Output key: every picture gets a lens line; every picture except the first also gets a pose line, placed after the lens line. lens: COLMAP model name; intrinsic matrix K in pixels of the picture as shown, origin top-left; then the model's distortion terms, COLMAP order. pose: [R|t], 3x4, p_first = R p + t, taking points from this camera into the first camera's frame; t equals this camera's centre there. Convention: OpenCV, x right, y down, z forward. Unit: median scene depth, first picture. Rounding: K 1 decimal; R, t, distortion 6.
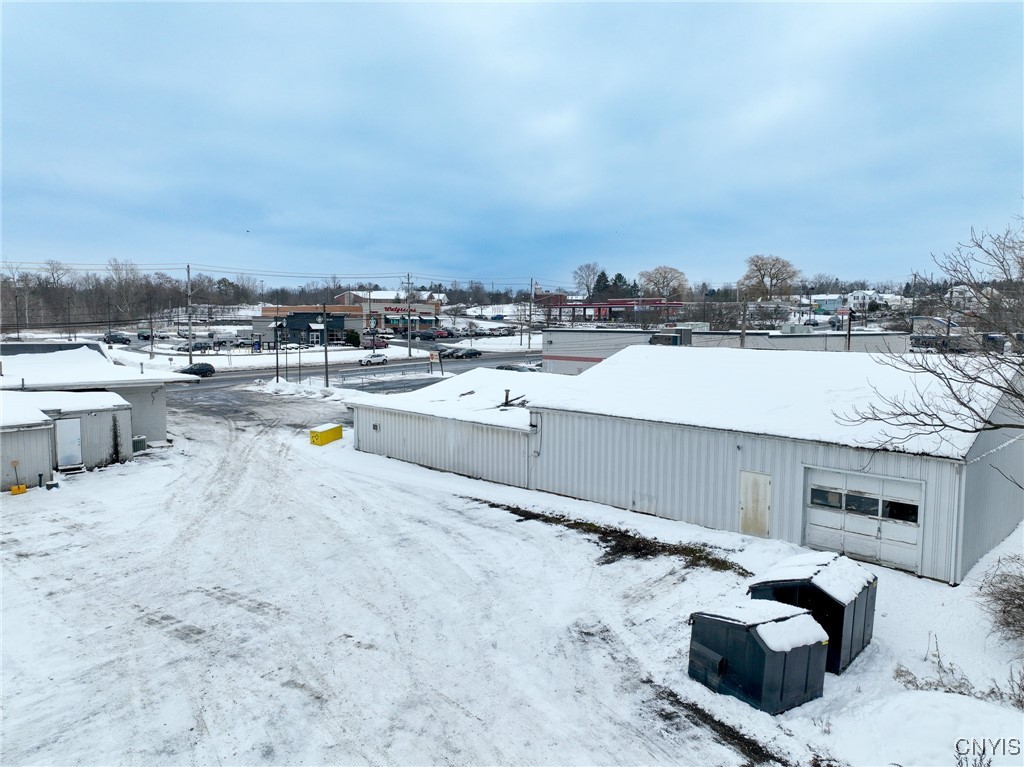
lens RADIAL K [[717.3, 0, 513.4], [0, 717.3, 381.4], [0, 0, 1]] dist [0.002079, 0.003922]
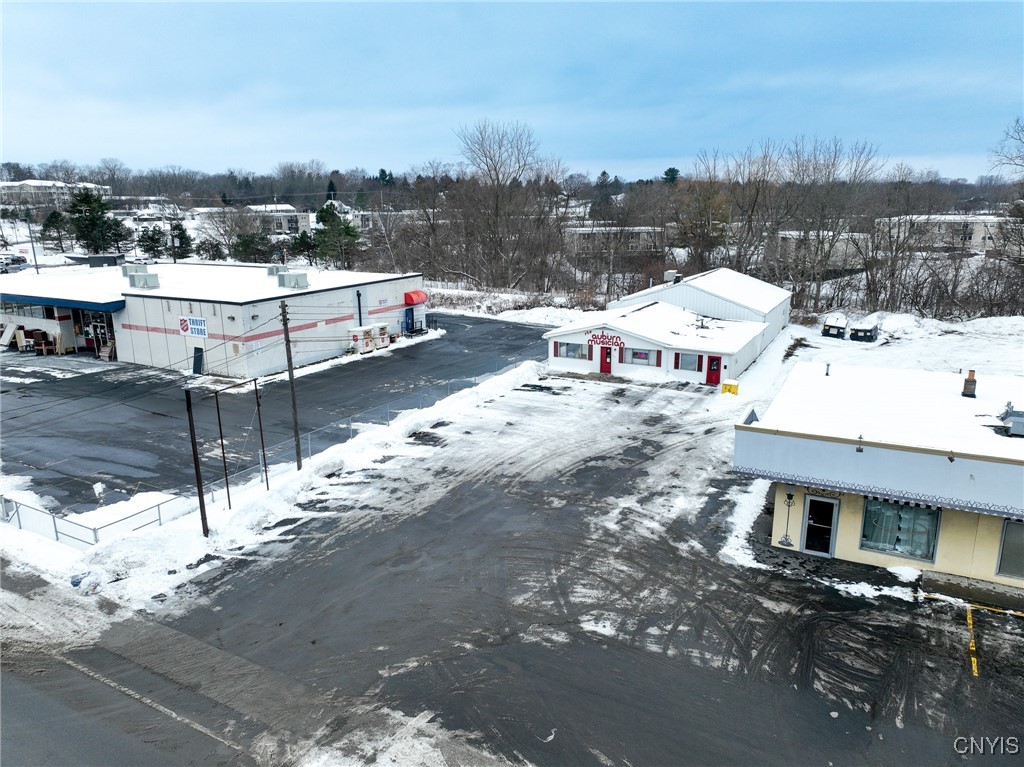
lens RADIAL K [[717.3, 0, 510.3], [0, 717.3, 385.0], [0, 0, 1]] dist [0.002079, 0.003922]
pose [[-0.269750, -0.243754, 0.931568, -2.341158], [0.089658, 0.956870, 0.276336, -0.541445], [-0.958747, 0.158064, -0.236262, 2.945655]]
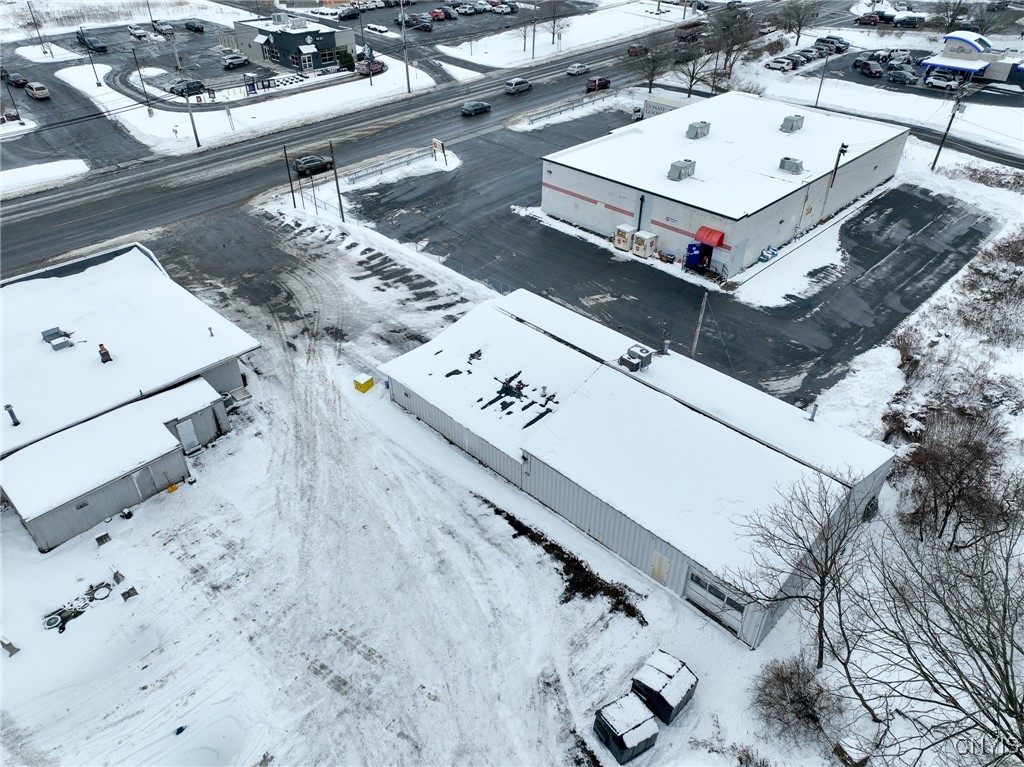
lens RADIAL K [[717.3, 0, 513.0], [0, 717.3, 382.6], [0, 0, 1]] dist [0.002079, 0.003922]
pose [[0.999976, 0.003196, -0.006065, 0.015657], [0.000368, 0.858399, 0.512983, -1.036861], [0.006846, -0.512973, 0.858378, -0.179031]]
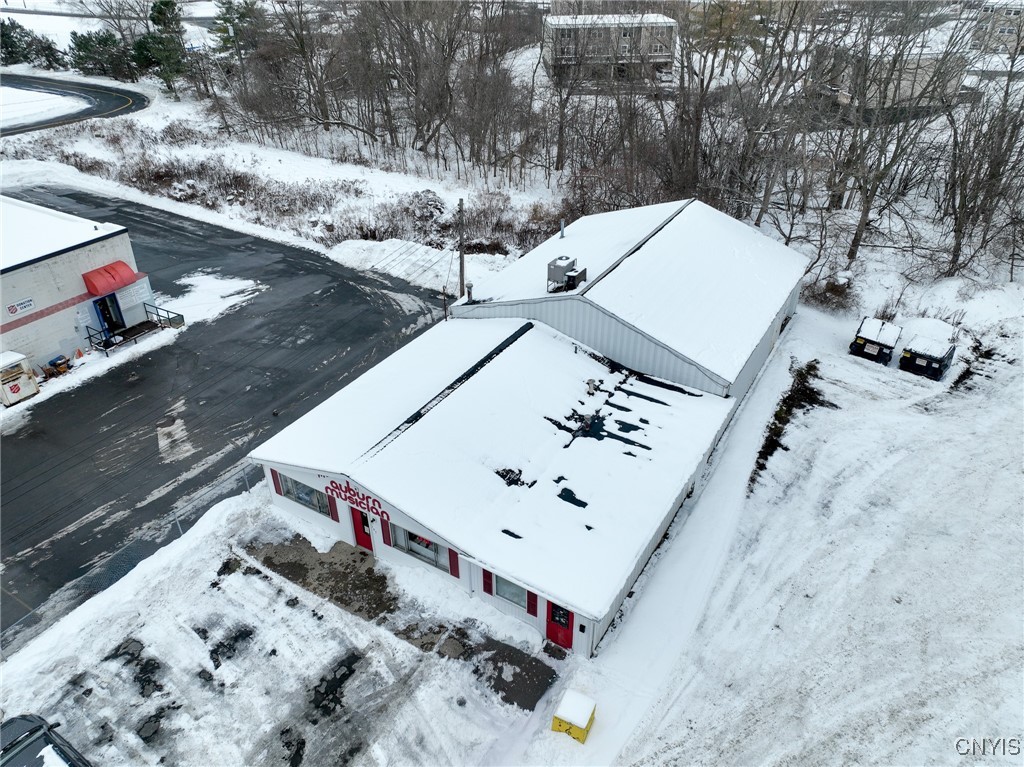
lens RADIAL K [[717.3, 0, 514.7], [0, 717.3, 384.3], [0, 0, 1]] dist [0.002079, 0.003922]
pose [[-0.230657, -0.527322, 0.817758, -0.990556], [0.086822, 0.825914, 0.557070, -0.744327], [-0.969154, 0.199492, -0.144720, 1.903695]]
